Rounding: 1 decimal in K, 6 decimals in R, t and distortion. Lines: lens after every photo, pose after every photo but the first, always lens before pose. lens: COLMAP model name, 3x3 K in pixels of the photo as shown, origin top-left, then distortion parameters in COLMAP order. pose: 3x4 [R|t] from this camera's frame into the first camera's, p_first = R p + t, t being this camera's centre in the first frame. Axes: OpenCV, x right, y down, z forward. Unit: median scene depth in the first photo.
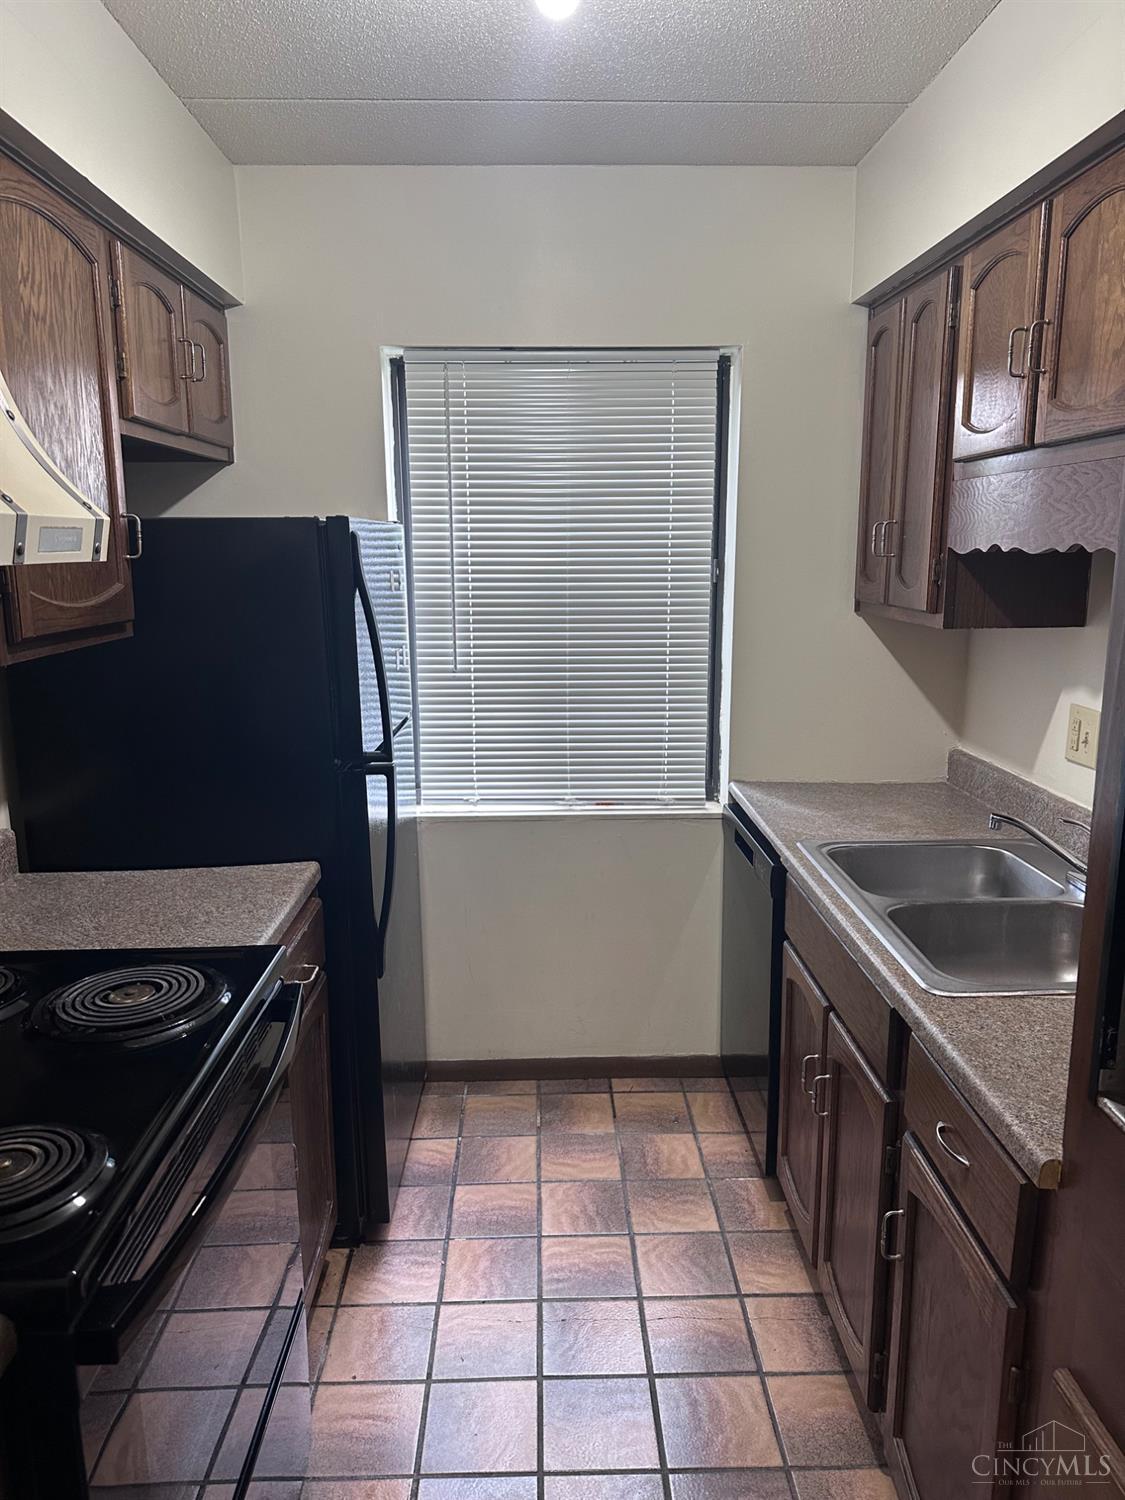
lens RADIAL K [[1070.8, 0, 565.0], [0, 1070.8, 748.0], [0, 0, 1]] dist [0.038231, -0.040830]
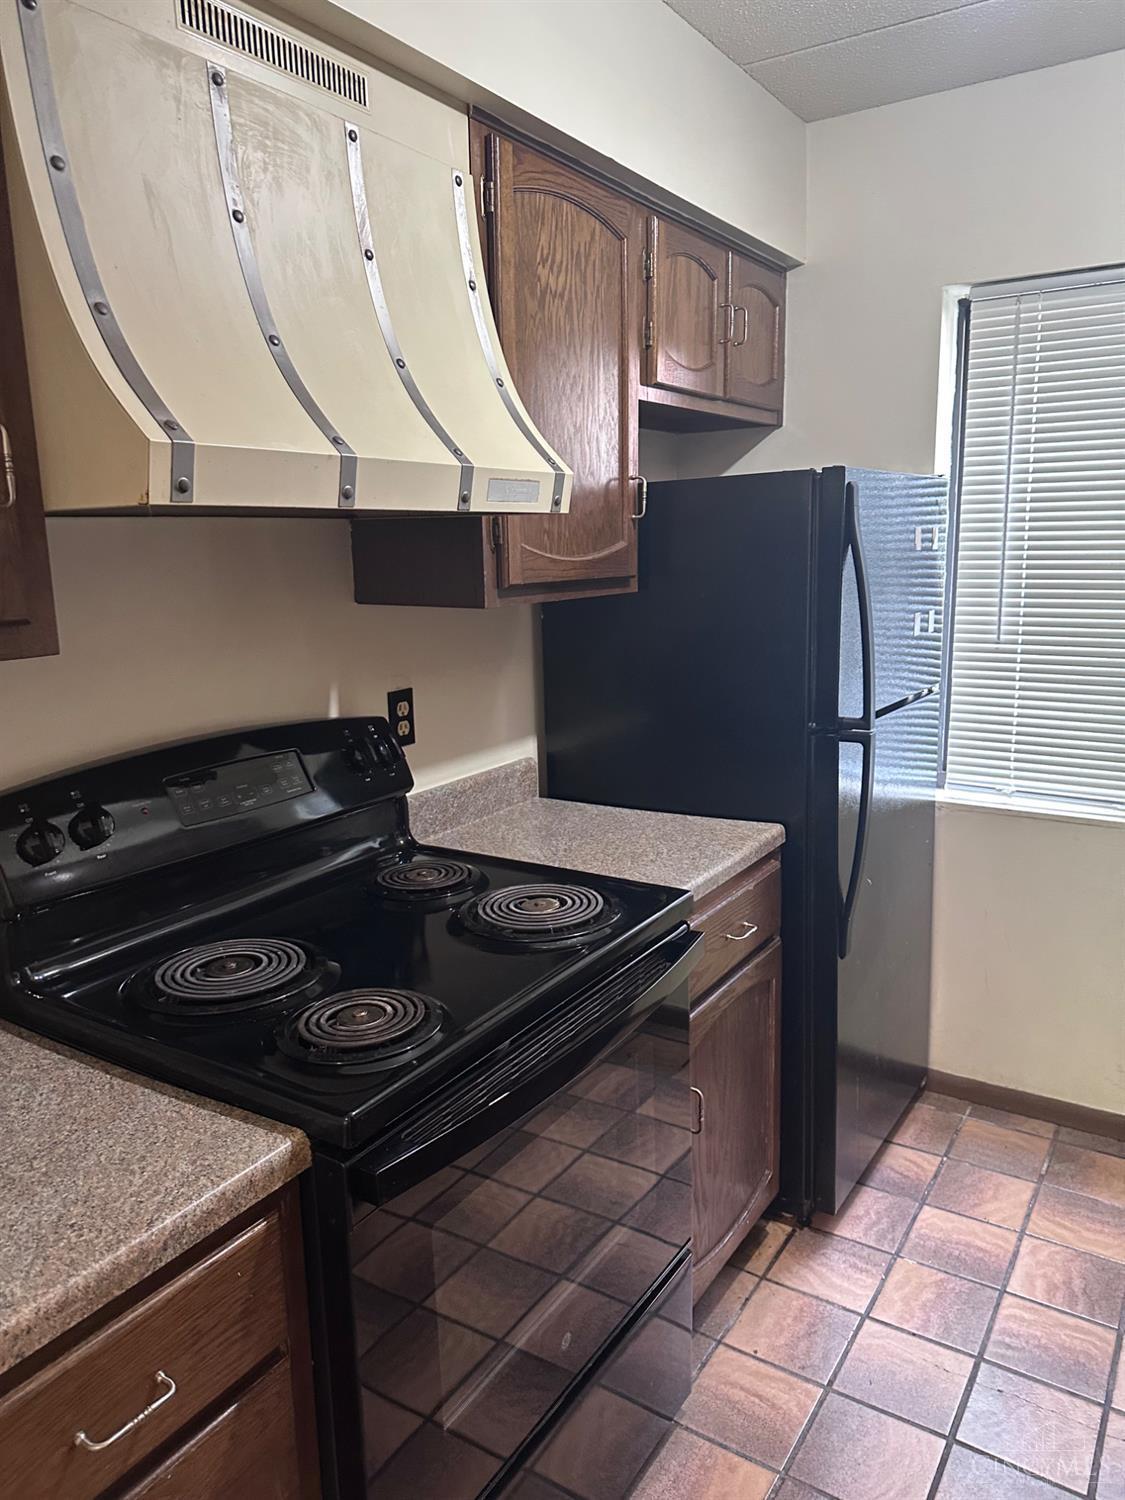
lens RADIAL K [[1070.8, 0, 564.5], [0, 1070.8, 745.2], [0, 0, 1]] dist [0.038231, -0.040830]
pose [[0.823521, 0.096244, -0.559062, 0.142465], [-0.091794, 0.995124, 0.036097, 0.016719], [0.559810, 0.021592, 0.828340, 0.076406]]
